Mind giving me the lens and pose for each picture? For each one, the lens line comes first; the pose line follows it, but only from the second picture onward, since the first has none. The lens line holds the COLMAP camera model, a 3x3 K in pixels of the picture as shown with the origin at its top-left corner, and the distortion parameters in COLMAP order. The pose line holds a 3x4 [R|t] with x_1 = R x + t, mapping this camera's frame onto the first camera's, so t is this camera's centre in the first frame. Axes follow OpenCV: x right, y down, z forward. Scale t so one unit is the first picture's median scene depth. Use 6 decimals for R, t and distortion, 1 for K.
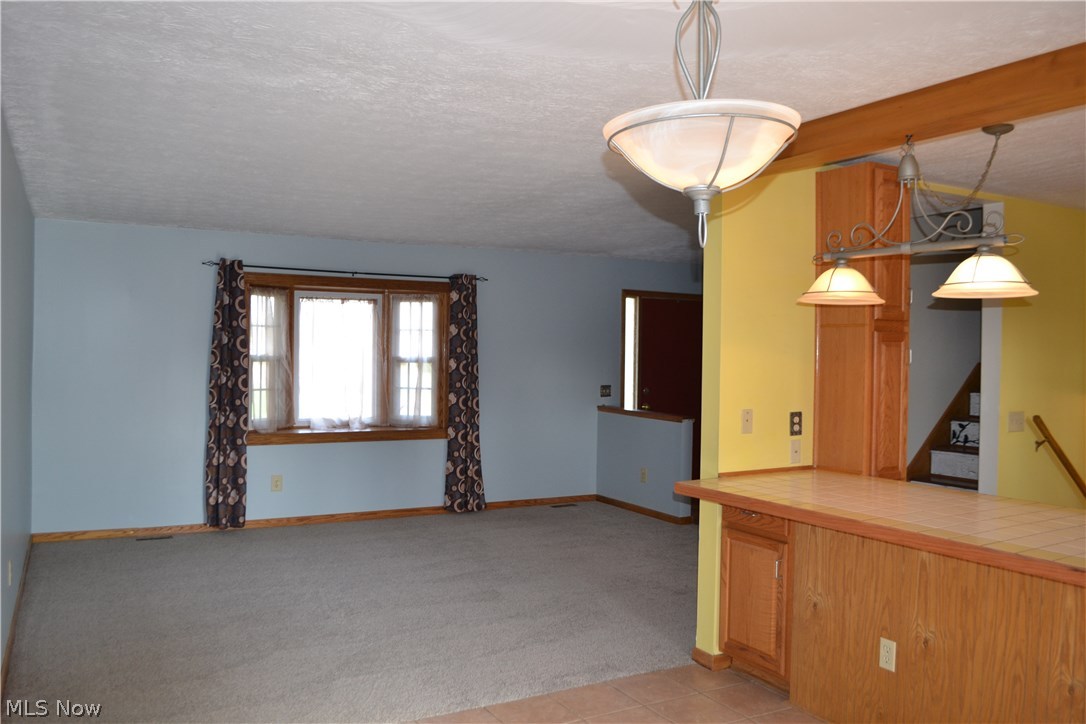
lens RADIAL K [[871.6, 0, 523.4], [0, 871.6, 366.8], [0, 0, 1]] dist [-0.073944, 0.006046]
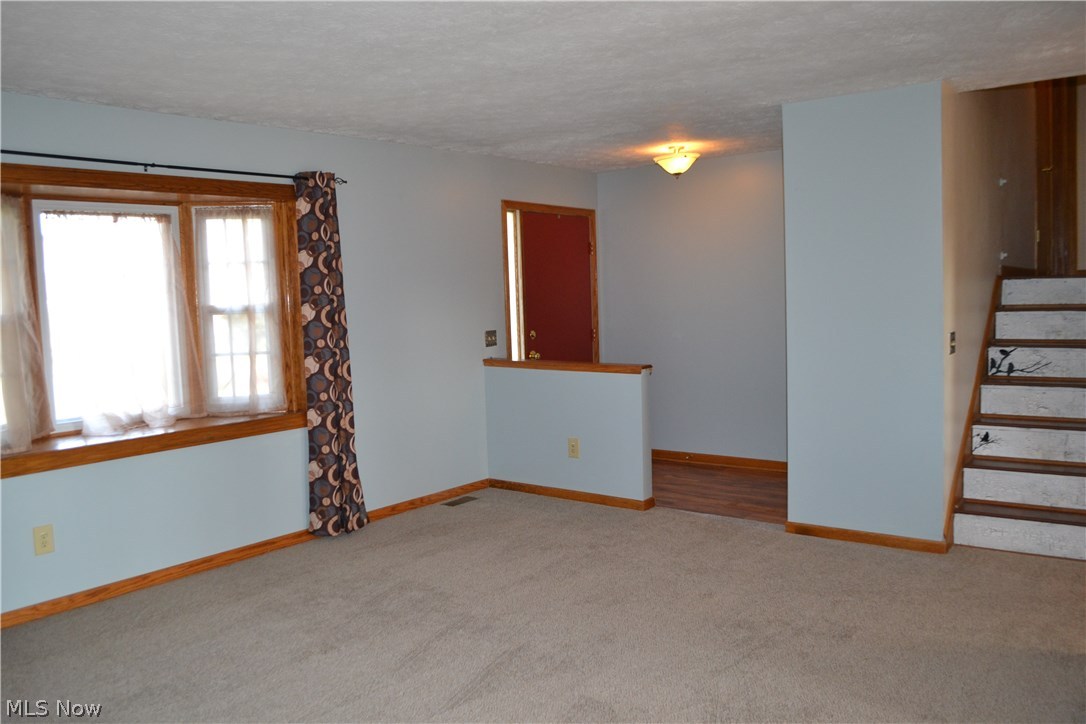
lens RADIAL K [[871.6, 0, 523.4], [0, 871.6, 366.8], [0, 0, 1]] dist [-0.073944, 0.006046]
pose [[0.919201, -0.078137, 0.385958, -0.185550], [0.053082, 0.995757, 0.075169, -0.002628], [-0.390194, -0.048609, 0.919449, 0.343183]]
